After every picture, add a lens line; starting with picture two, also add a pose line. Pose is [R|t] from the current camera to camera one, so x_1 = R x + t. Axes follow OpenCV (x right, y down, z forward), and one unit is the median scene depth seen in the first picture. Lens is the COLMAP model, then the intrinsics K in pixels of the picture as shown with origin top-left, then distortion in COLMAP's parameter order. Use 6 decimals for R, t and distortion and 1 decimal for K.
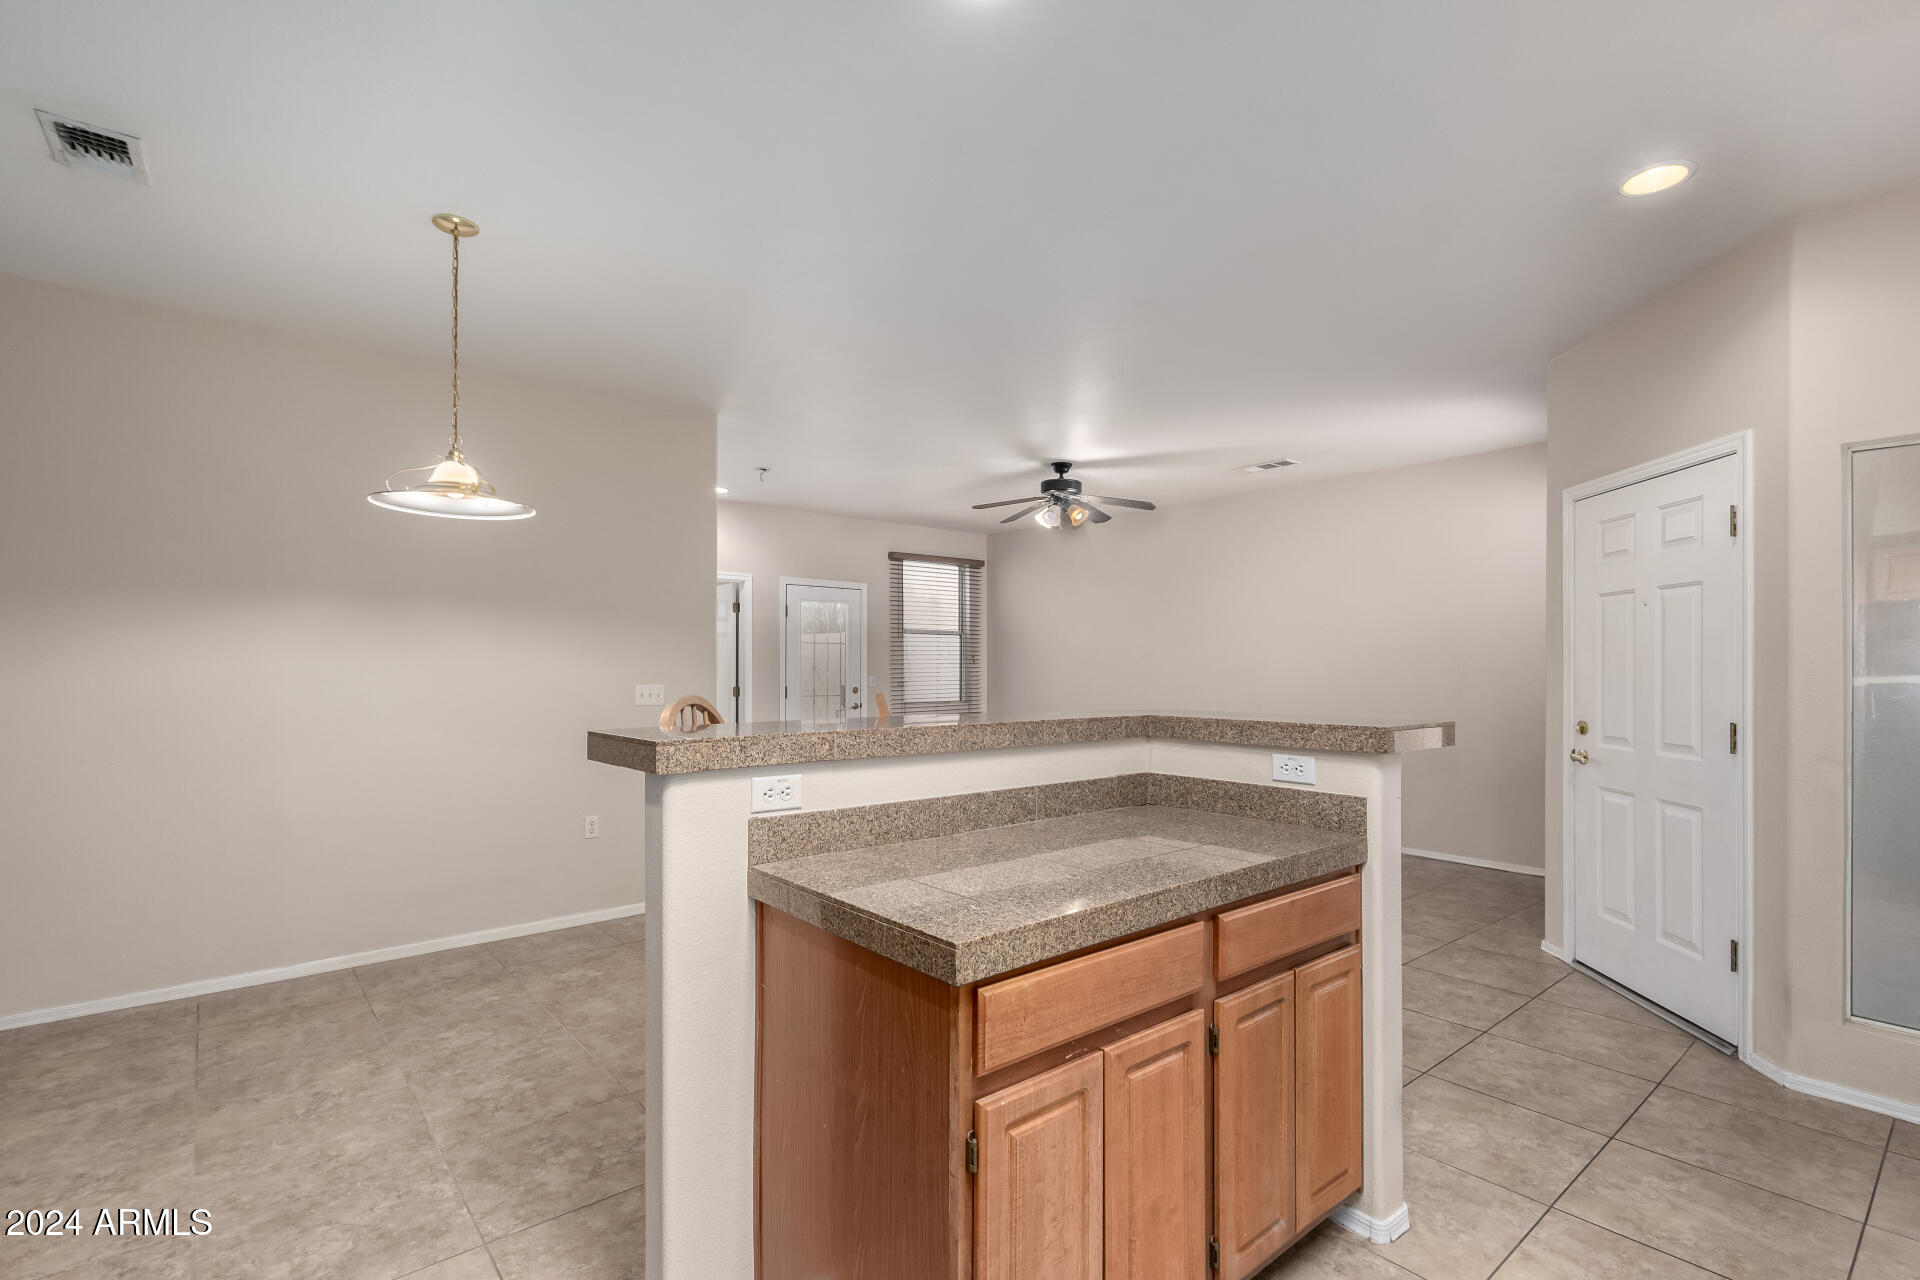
lens RADIAL K [[896.3, 0, 964.5], [0, 896.3, 656.7], [0, 0, 1]] dist [0.012891, -0.005263]
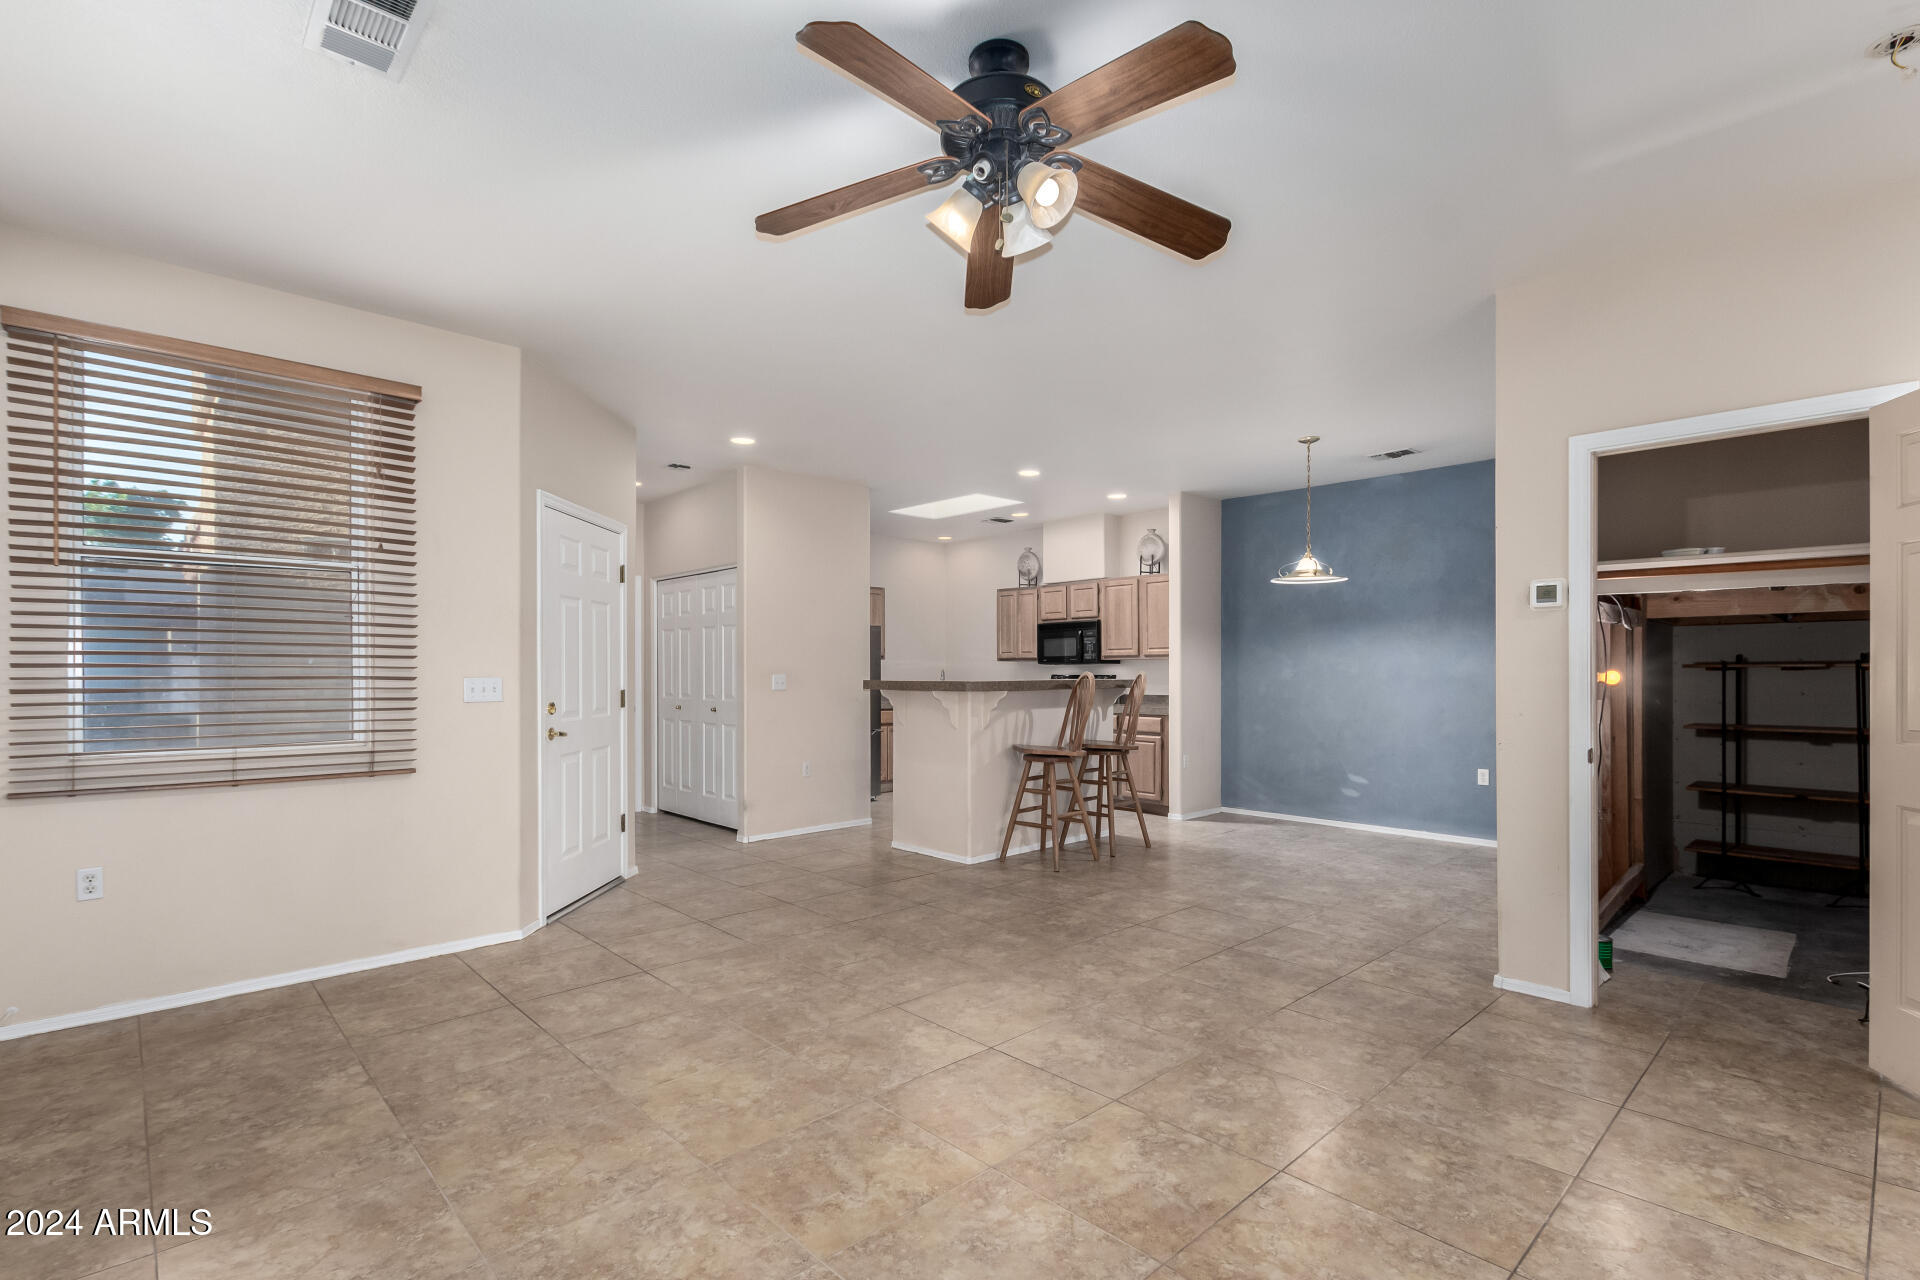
lens RADIAL K [[896.3, 0, 964.8], [0, 896.3, 669.7], [0, 0, 1]] dist [0.012891, -0.005263]
pose [[-0.998834, -0.000533, -0.048273, 0.359819], [0.000026, 0.999933, -0.011576, 0.070123], [0.048276, -0.011564, -0.998767, 3.626103]]
